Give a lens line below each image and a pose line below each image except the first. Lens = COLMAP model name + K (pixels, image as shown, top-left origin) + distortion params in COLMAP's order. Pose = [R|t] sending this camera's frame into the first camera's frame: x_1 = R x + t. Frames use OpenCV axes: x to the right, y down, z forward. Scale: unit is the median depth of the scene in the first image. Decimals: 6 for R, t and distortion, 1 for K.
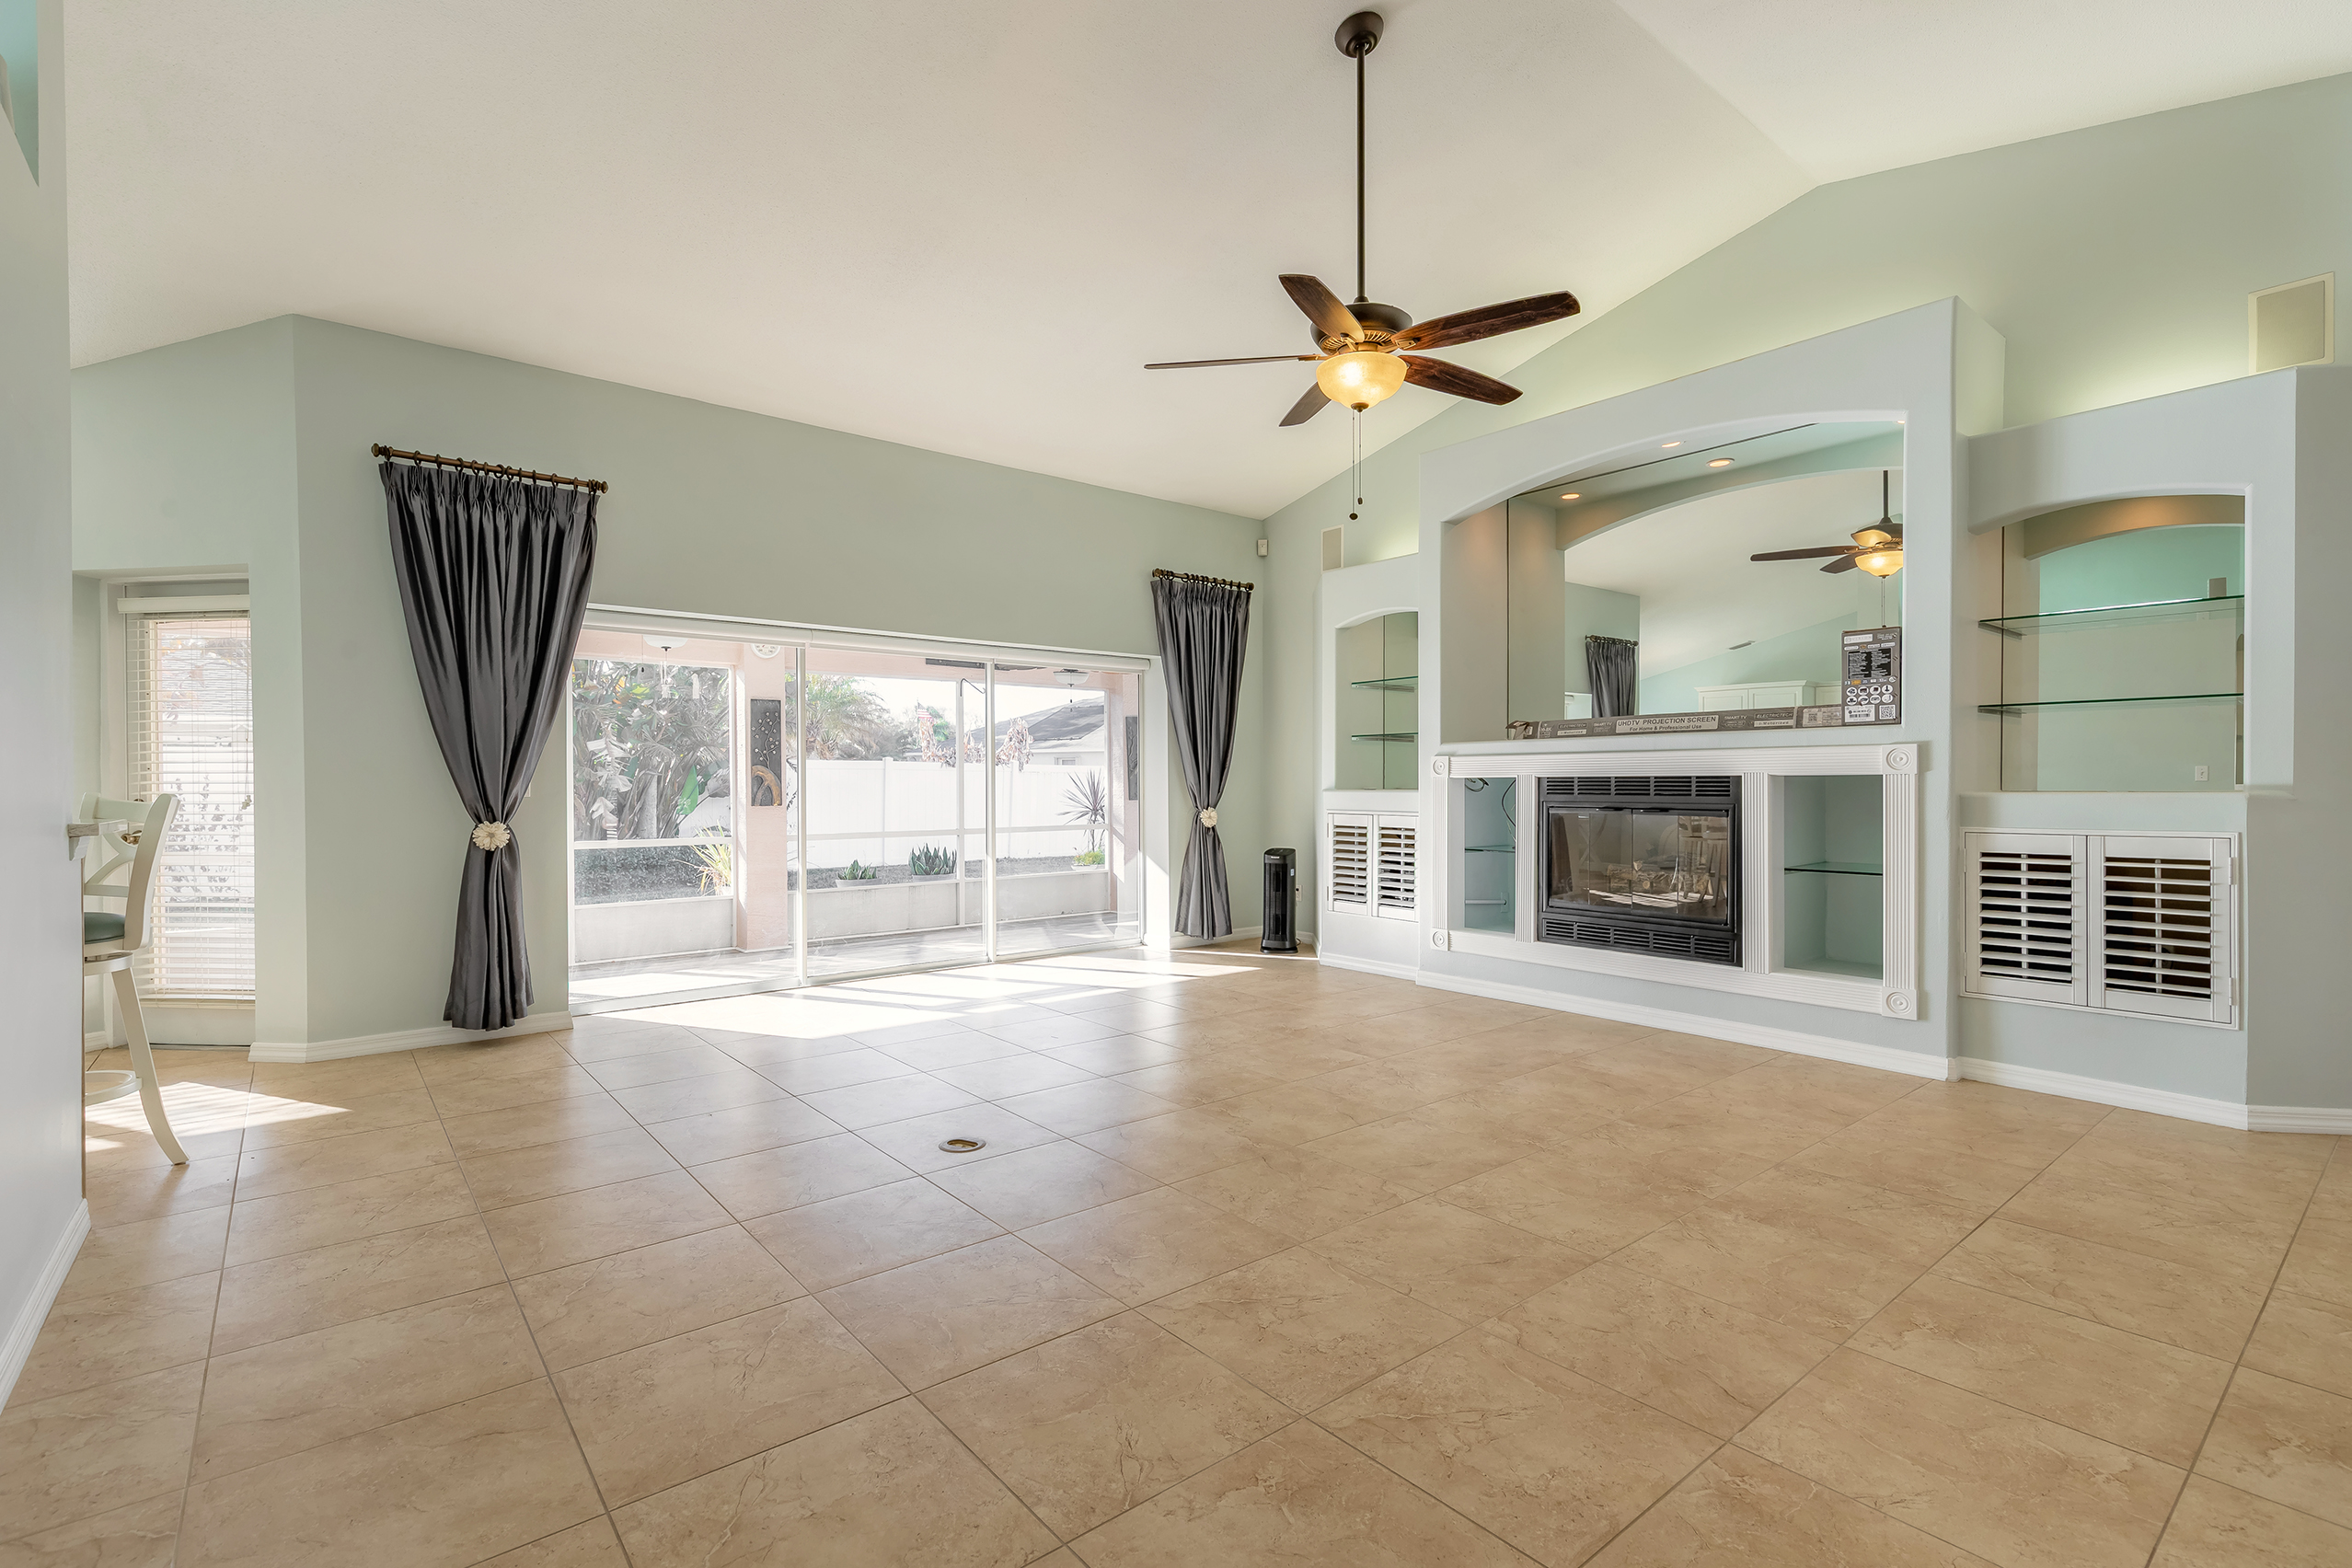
lens RADIAL K [[1057.7, 0, 1150.9], [0, 1057.7, 795.8], [0, 0, 1]] dist [0.008144, -0.002352]
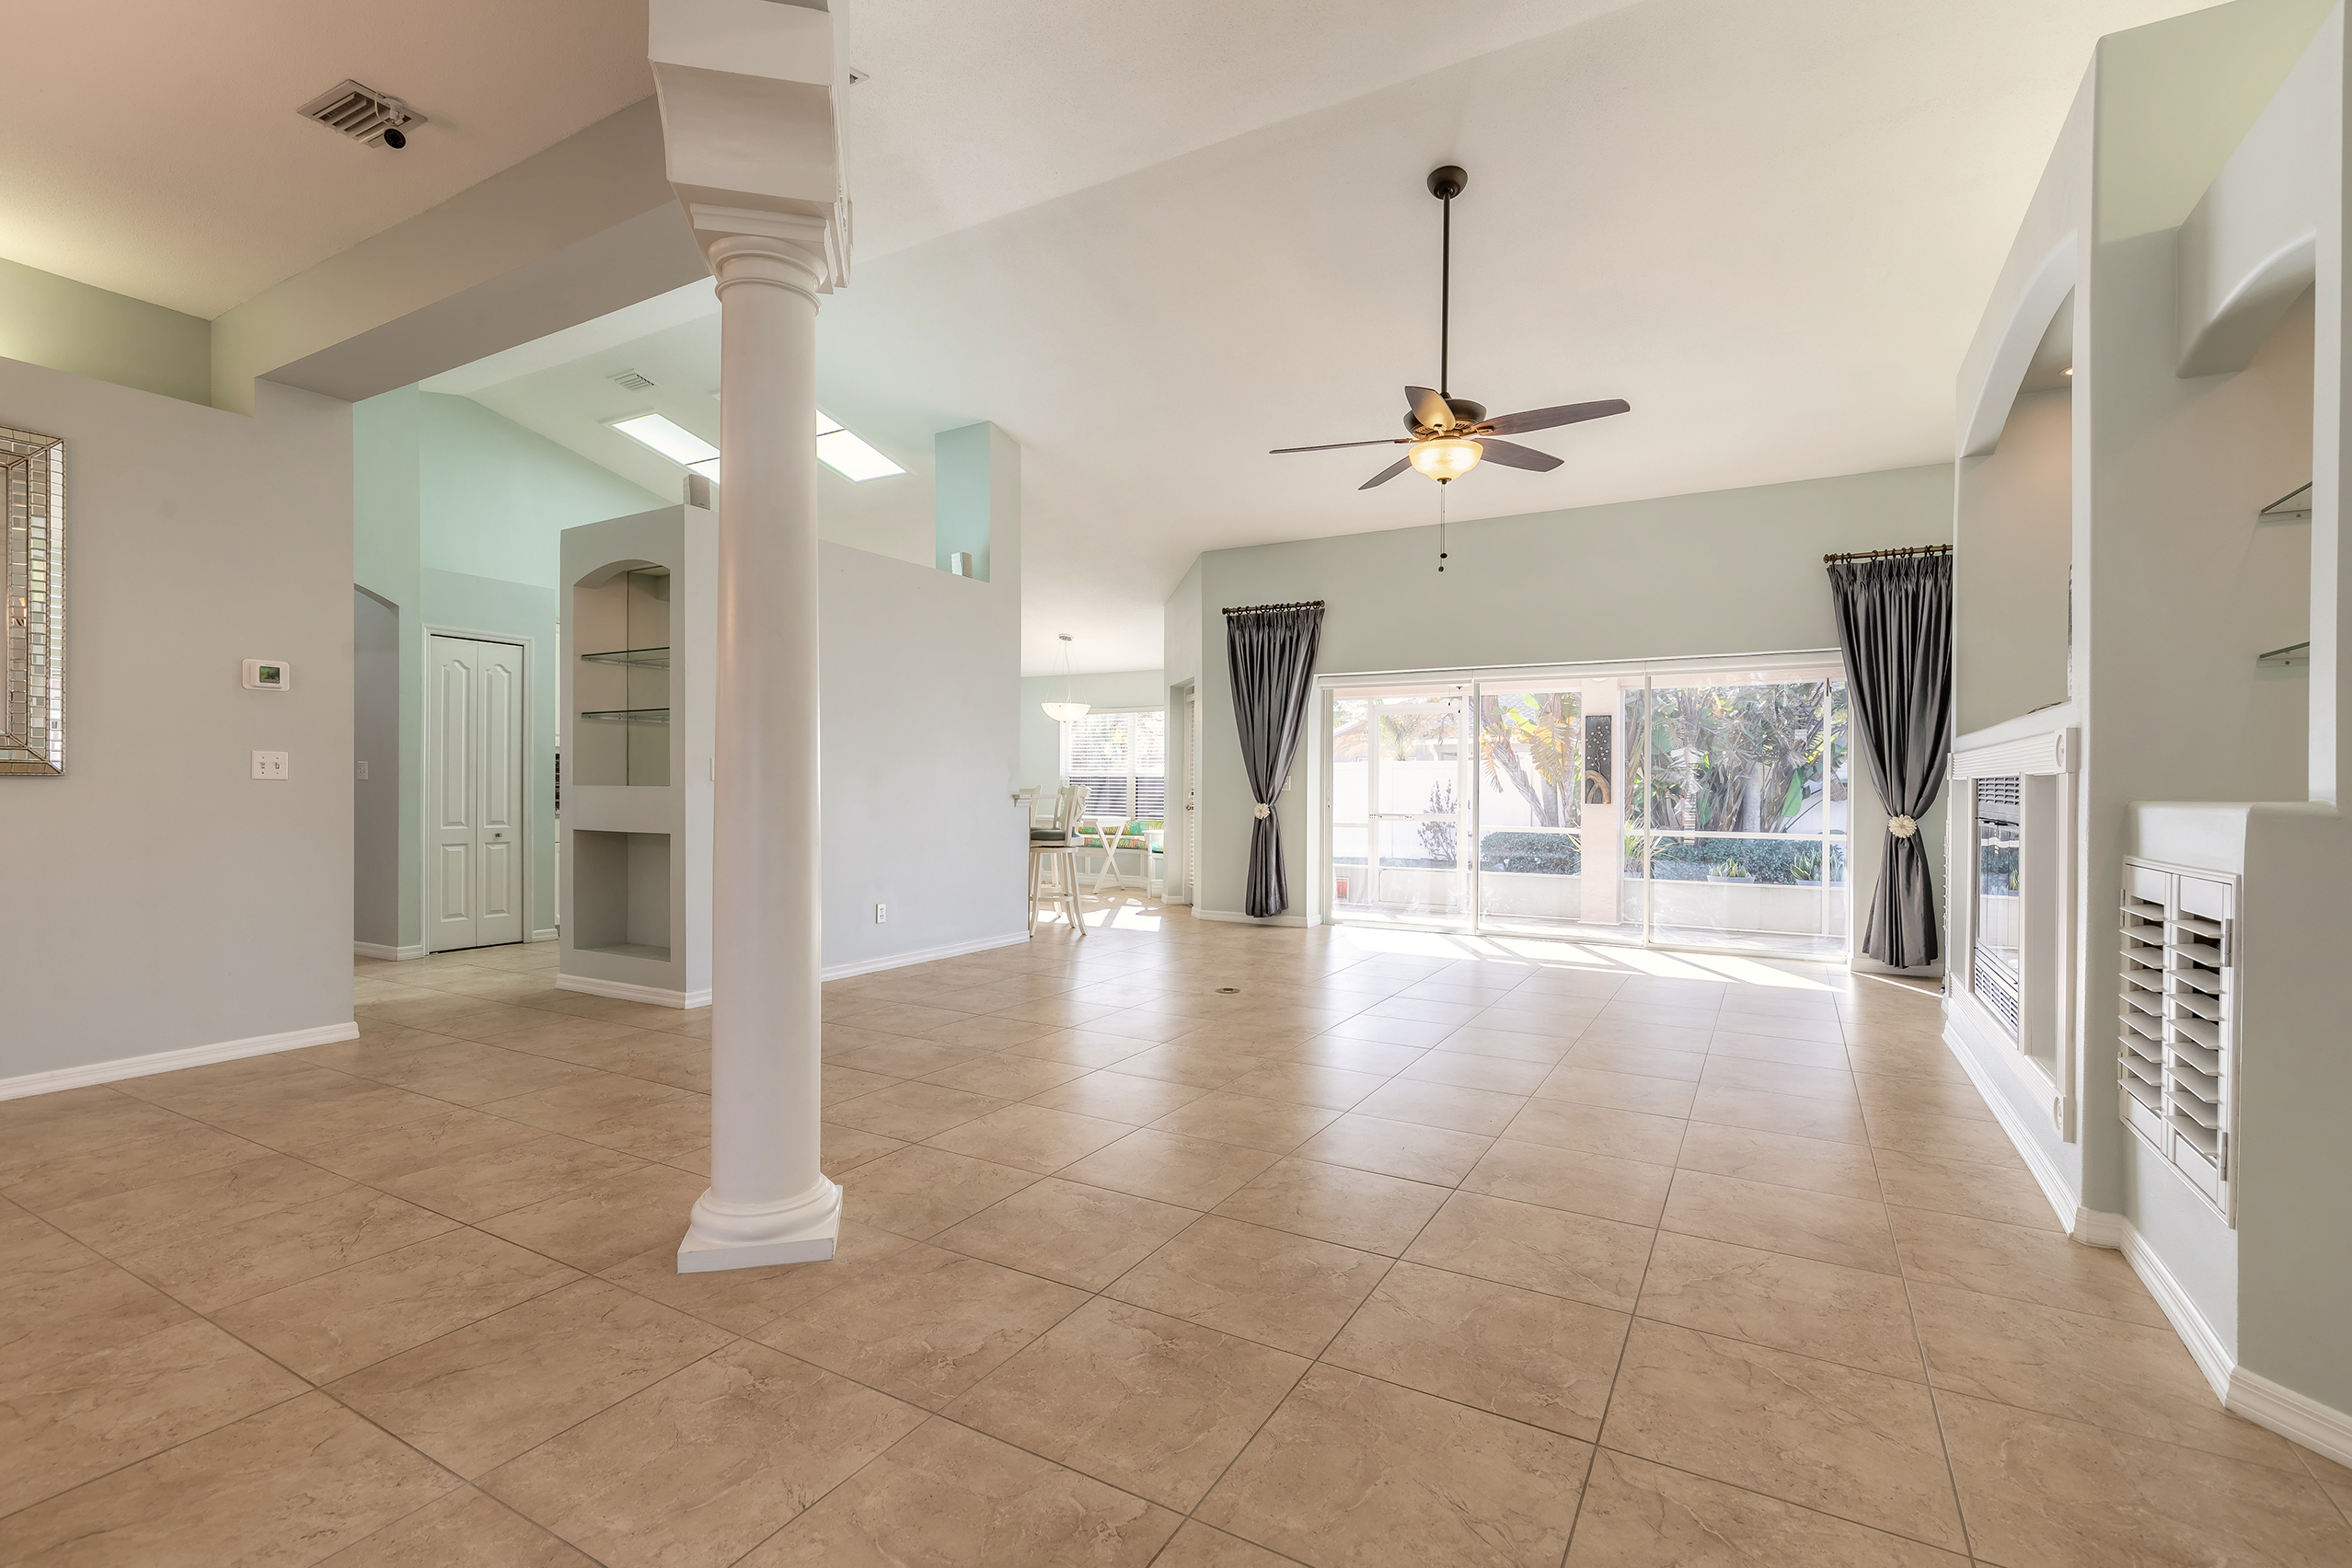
lens RADIAL K [[1057.7, 0, 1199.1], [0, 1057.7, 784.2], [0, 0, 1]] dist [0.008144, -0.002352]
pose [[0.382207, 0.005089, -0.924063, 1.465195], [-0.019429, 0.999808, -0.002530, -0.001622], [0.923873, 0.018921, 0.382232, 0.307148]]
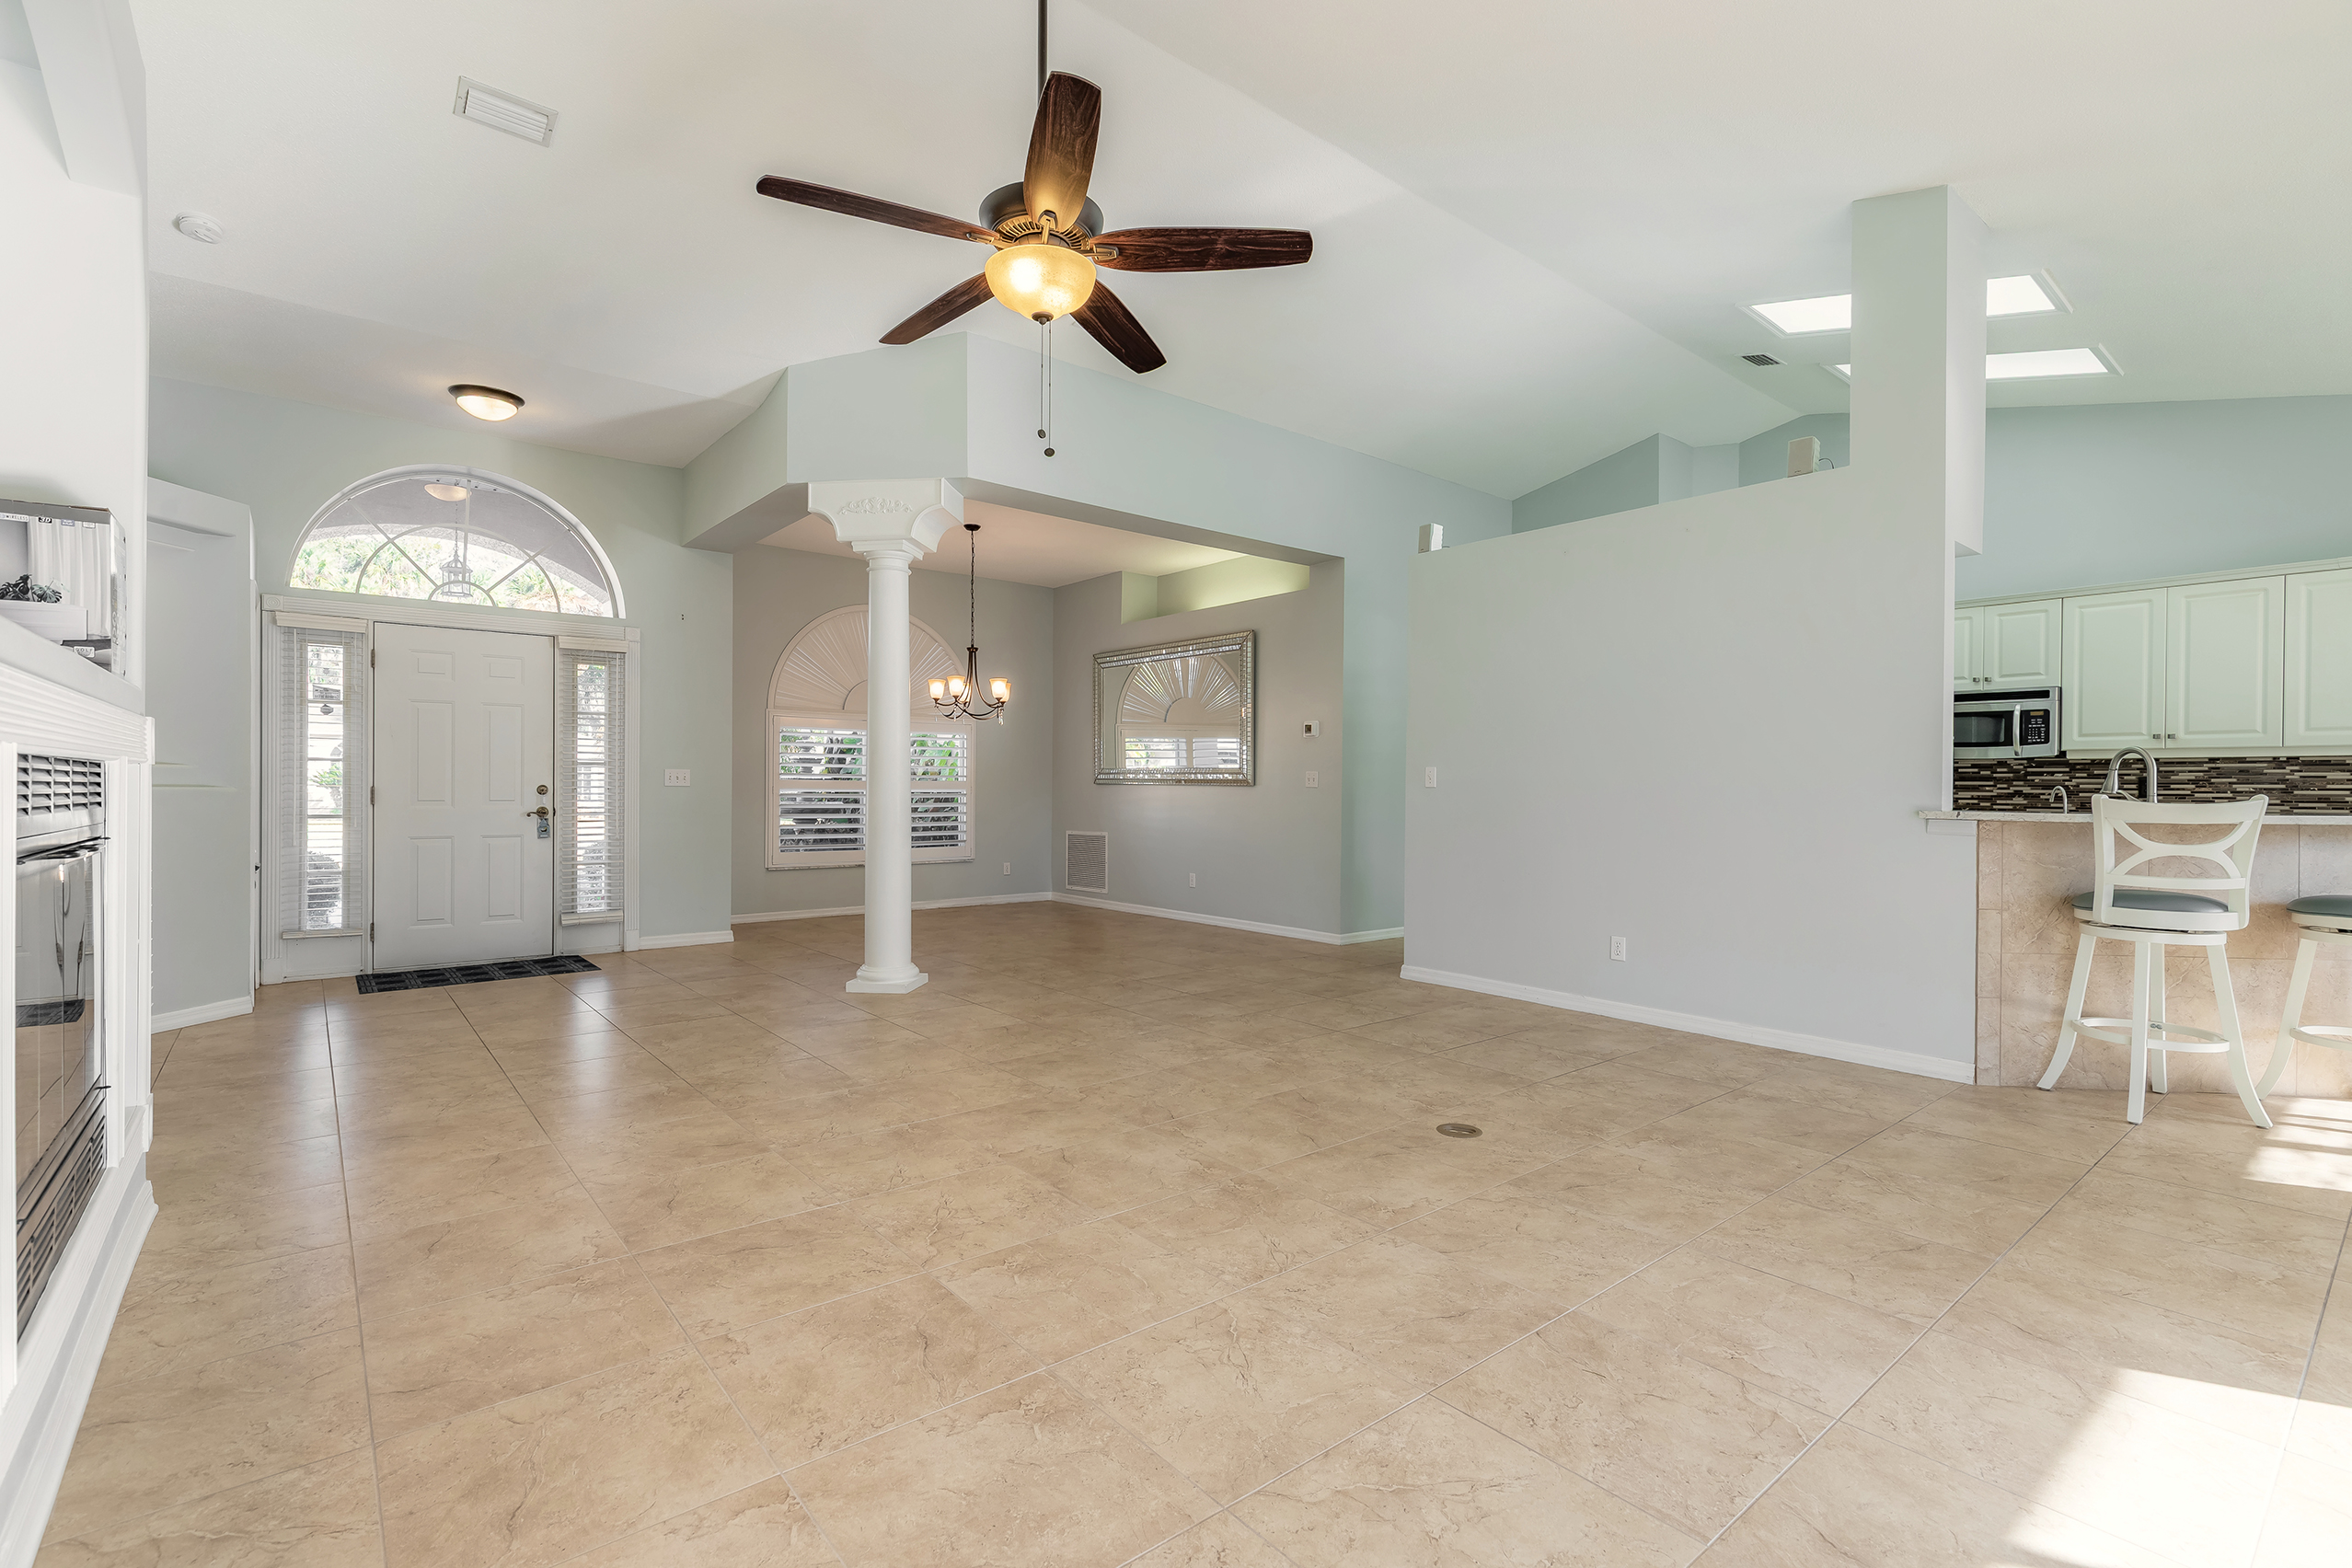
lens RADIAL K [[1057.7, 0, 1149.5], [0, 1057.7, 782.7], [0, 0, 1]] dist [0.008144, -0.002352]
pose [[-0.999991, -0.003766, -0.002176, 0.136963], [-0.003789, 0.999936, 0.010663, -0.024403], [0.002135, 0.010671, -0.999941, 2.146166]]
